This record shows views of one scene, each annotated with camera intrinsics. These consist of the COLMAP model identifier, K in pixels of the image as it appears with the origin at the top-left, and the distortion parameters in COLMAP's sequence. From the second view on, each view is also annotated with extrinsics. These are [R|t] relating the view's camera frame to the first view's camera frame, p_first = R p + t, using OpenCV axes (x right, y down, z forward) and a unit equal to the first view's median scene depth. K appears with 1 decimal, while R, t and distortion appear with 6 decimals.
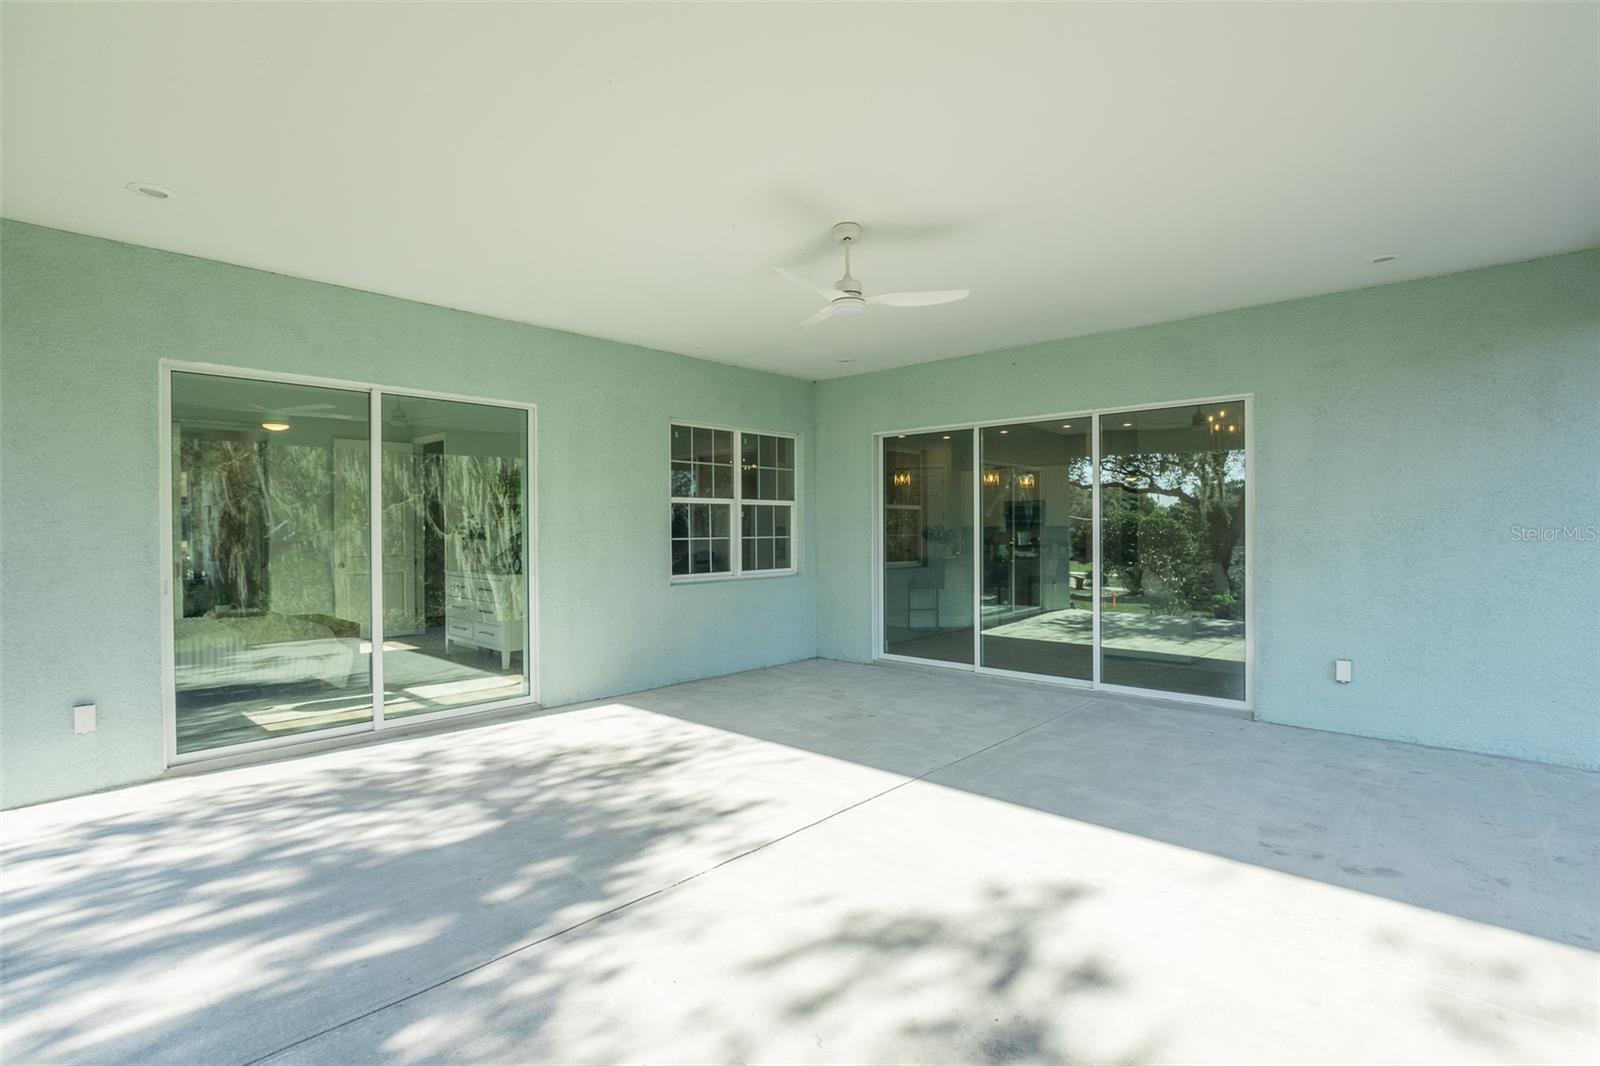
lens RADIAL K [[769.3, 0, 797.7], [0, 769.3, 537.4], [0, 0, 1]] dist [-0.058967, 0.022549]
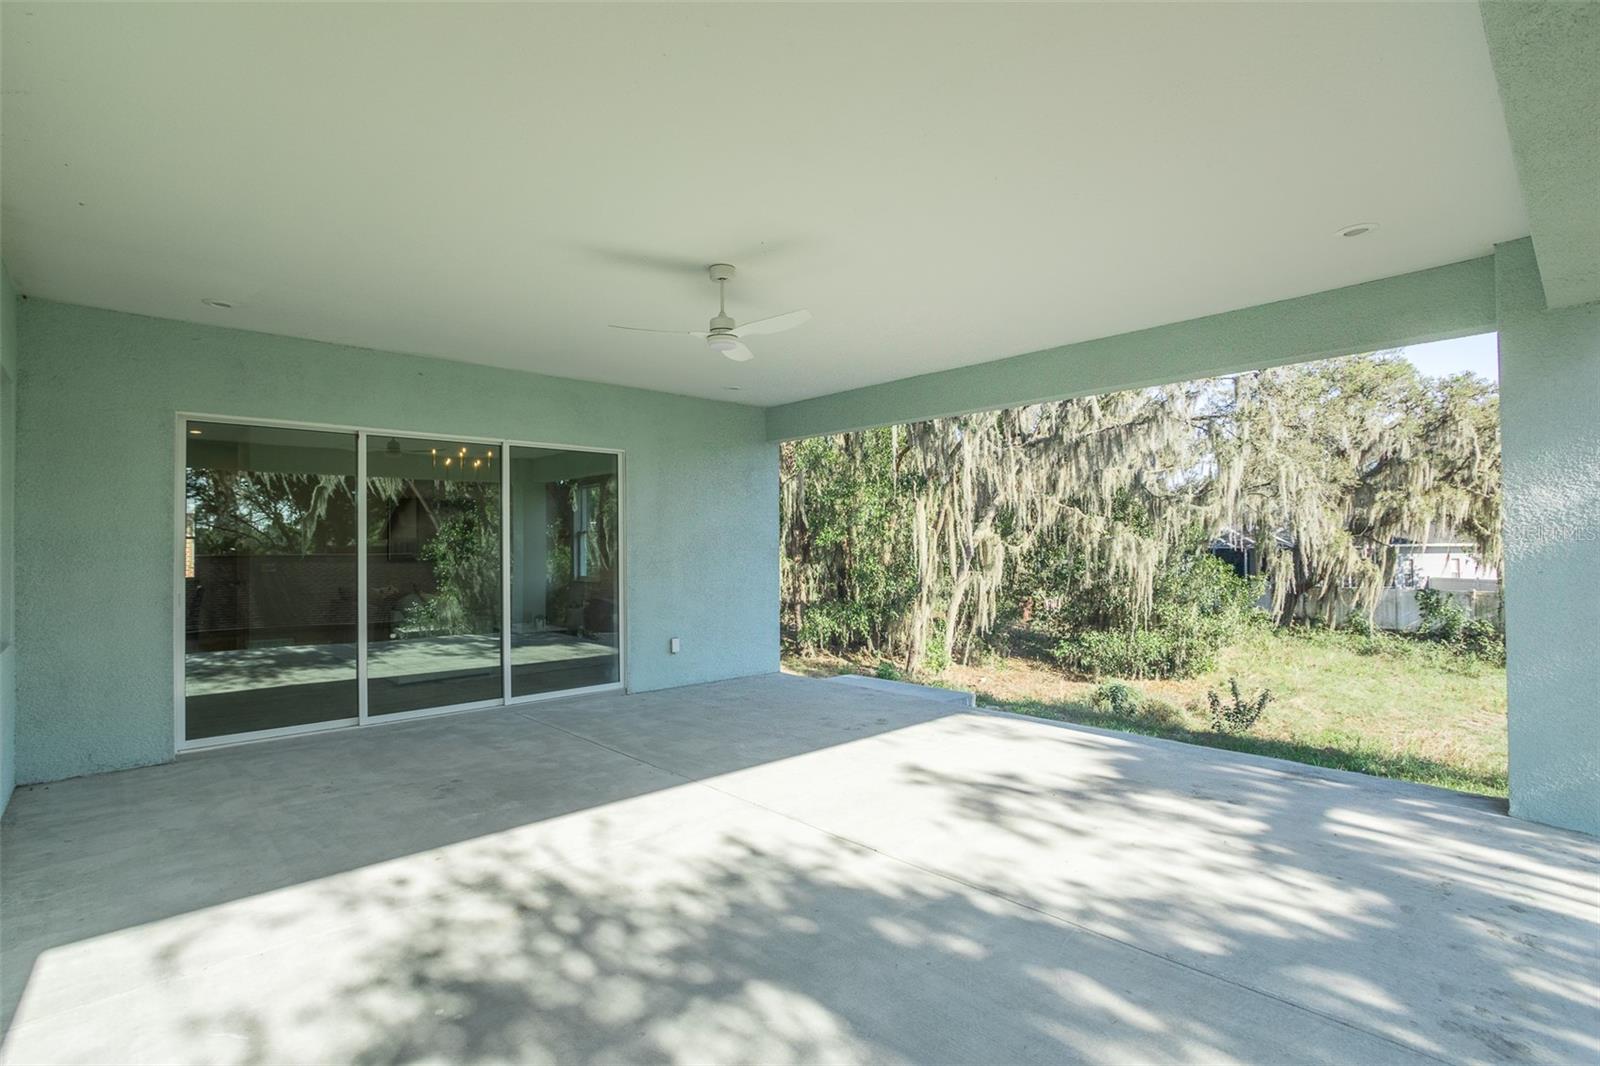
lens RADIAL K [[777.5, 0, 793.1], [0, 777.5, 535.9], [0, 0, 1]] dist [-0.059066, 0.025518]
pose [[0.110687, -0.005571, 0.993840, -1.005448], [0.030377, 0.999536, 0.002220, -0.029293], [-0.993391, 0.029944, 0.110805, 0.817819]]
